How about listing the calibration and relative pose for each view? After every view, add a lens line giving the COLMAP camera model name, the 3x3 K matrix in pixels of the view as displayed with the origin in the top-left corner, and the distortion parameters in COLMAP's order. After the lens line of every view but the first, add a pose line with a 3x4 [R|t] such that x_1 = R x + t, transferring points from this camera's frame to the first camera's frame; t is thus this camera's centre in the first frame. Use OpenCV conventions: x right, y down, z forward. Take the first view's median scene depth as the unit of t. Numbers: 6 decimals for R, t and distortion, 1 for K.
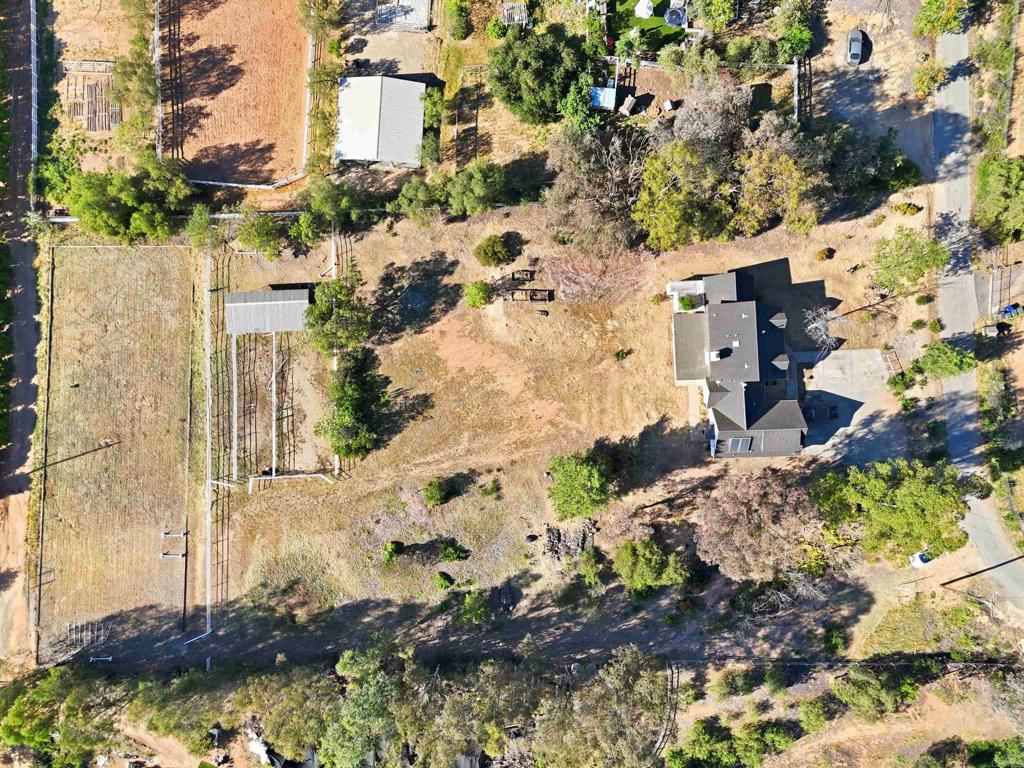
lens RADIAL K [[751.0, 0, 513.0], [0, 751.0, 381.8], [0, 0, 1]] dist [0.067024, -0.052294]
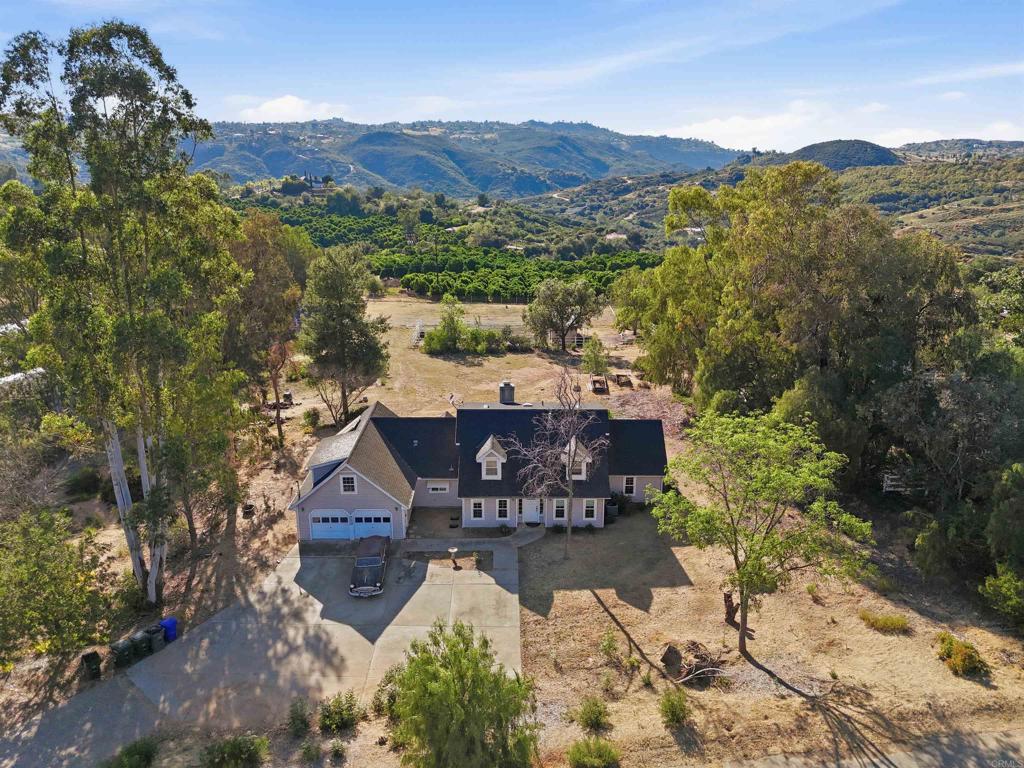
lens RADIAL K [[751.0, 0, 513.9], [0, 751.0, 384.5], [0, 0, 1]] dist [0.067024, -0.052294]
pose [[-0.026305, 0.293262, -0.955670, 0.755139], [-0.997995, 0.047344, 0.041998, -0.059583], [0.057562, 0.954859, 0.291429, 0.760402]]
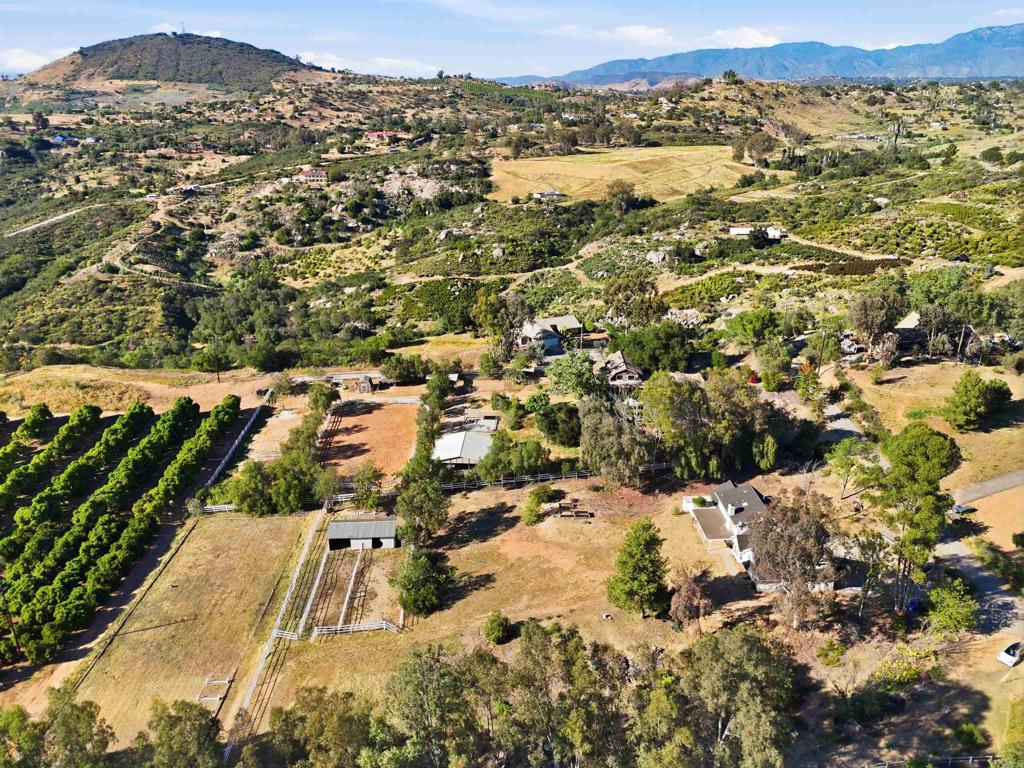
lens RADIAL K [[751.0, 0, 515.1], [0, 751.0, 389.1], [0, 0, 1]] dist [0.067024, -0.052294]
pose [[0.999887, -0.013485, 0.006609, -0.080000], [0.011742, 0.427673, -0.903857, 0.907451], [0.009362, 0.903833, 0.427783, 0.272497]]
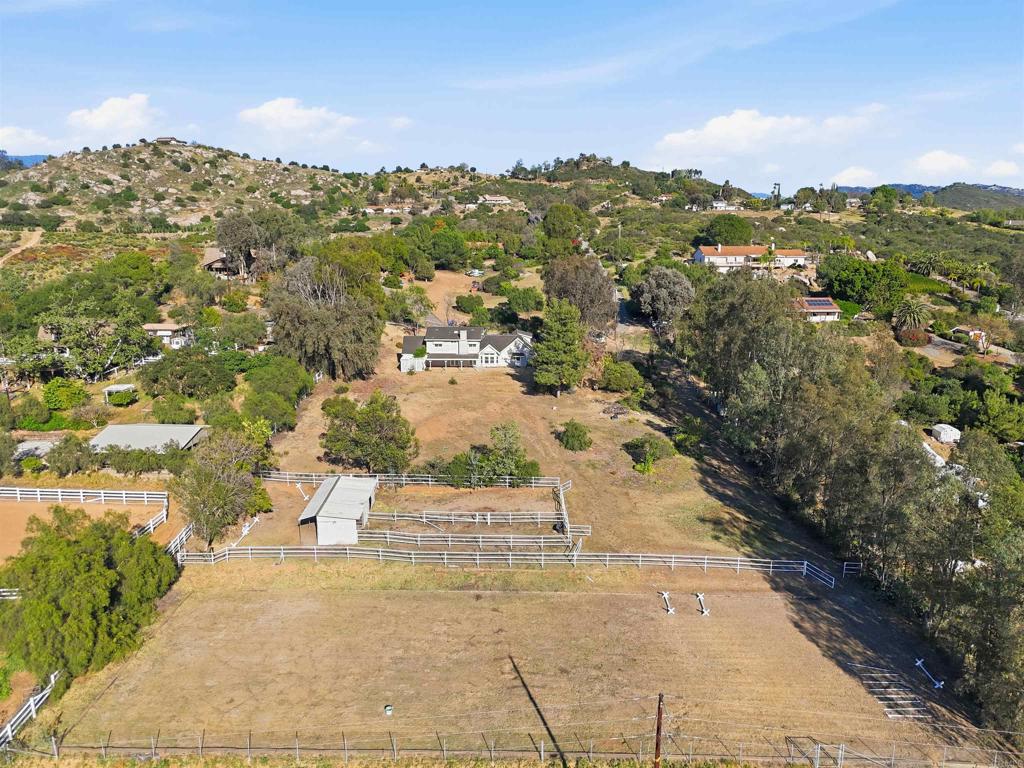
lens RADIAL K [[751.0, 0, 520.8], [0, 751.0, 382.5], [0, 0, 1]] dist [0.067024, -0.052294]
pose [[0.019248, -0.230276, 0.972935, -0.995979], [0.998349, 0.057099, -0.006237, 0.079606], [-0.054118, 0.971449, 0.230995, 0.701772]]
